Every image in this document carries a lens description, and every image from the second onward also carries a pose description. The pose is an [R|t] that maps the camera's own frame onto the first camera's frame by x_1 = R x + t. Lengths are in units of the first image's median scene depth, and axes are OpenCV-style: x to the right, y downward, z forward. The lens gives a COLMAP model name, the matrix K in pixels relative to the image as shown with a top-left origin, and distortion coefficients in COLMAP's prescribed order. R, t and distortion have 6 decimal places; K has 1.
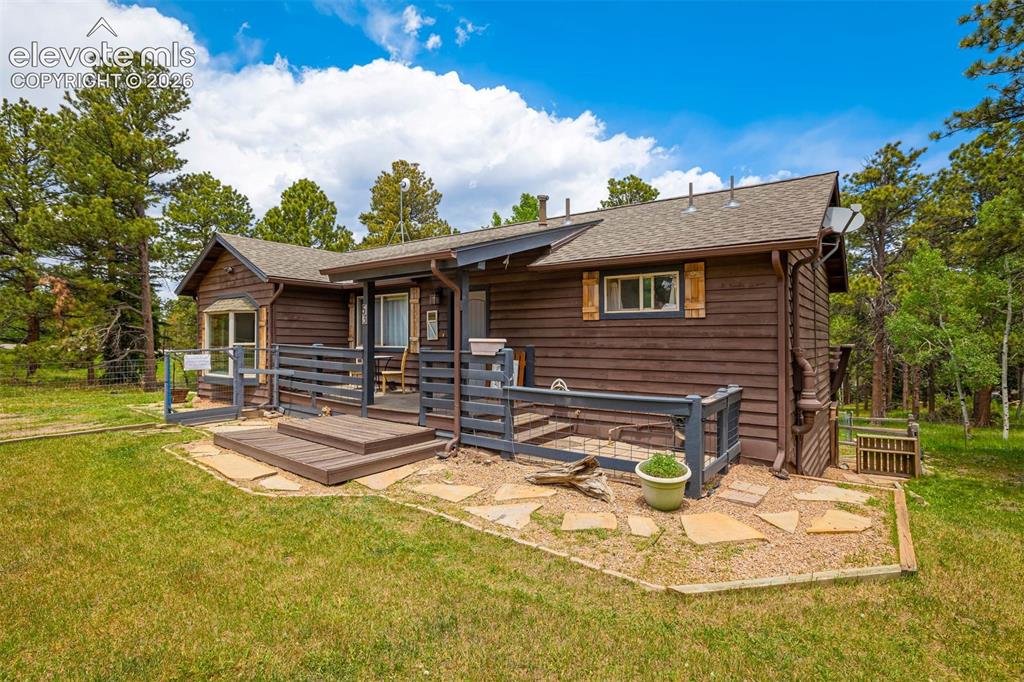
lens RADIAL K [[477.1, 0, 509.7], [0, 477.1, 338.9], [0, 0, 1]] dist [0.001489, 0.000474]
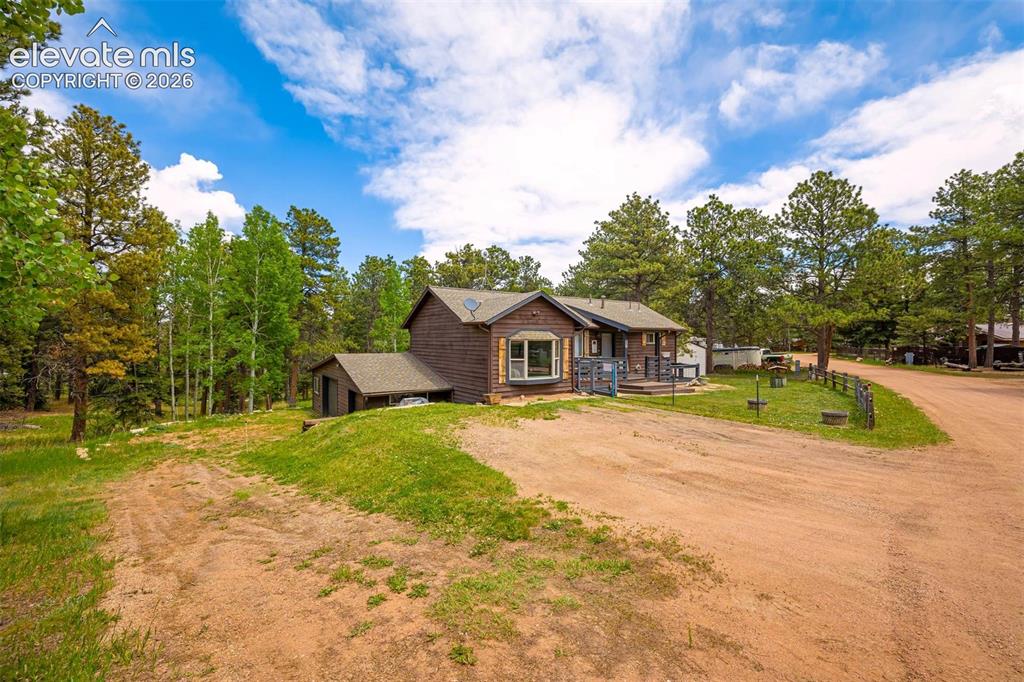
lens RADIAL K [[437.7, 0, 513.0], [0, 437.7, 341.1], [0, 0, 1]] dist [-0.034867, 0.009181]
pose [[0.301137, -0.006519, 0.953559, -2.955930], [-0.004024, 0.999959, 0.008107, -0.090303], [-0.953572, -0.006279, 0.301098, 0.926542]]
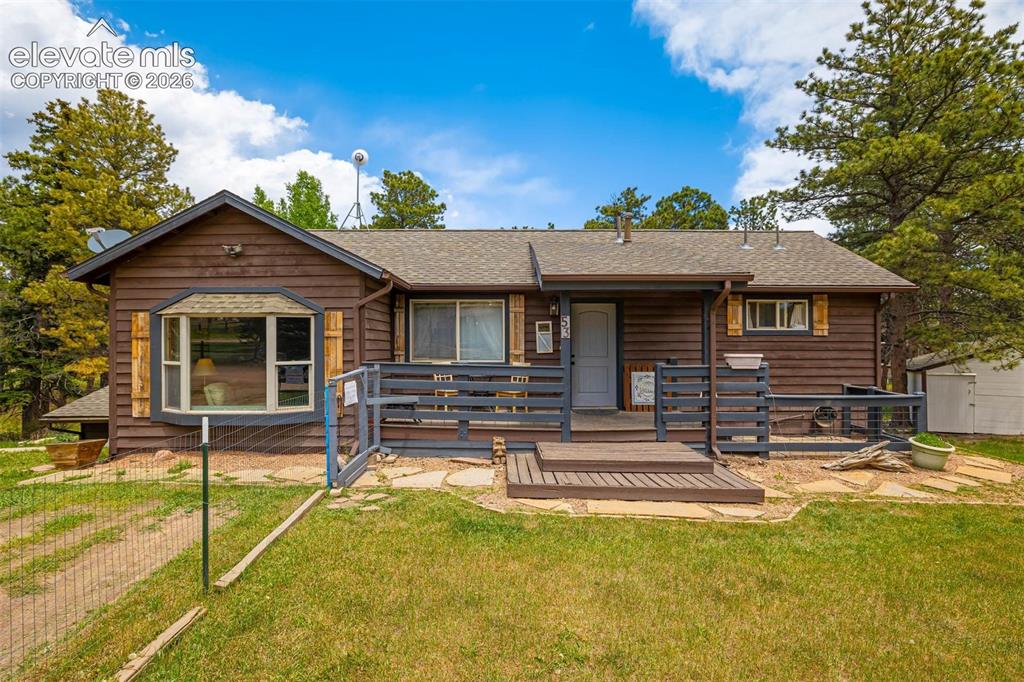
lens RADIAL K [[521.4, 0, 511.1], [0, 521.4, 341.1], [0, 0, 1]] dist [0.007405, 0.000348]
pose [[0.801628, -0.003936, 0.597810, -1.028960], [0.002053, 0.999991, 0.003831, -0.031265], [-0.597819, -0.001844, 0.801629, 0.293020]]
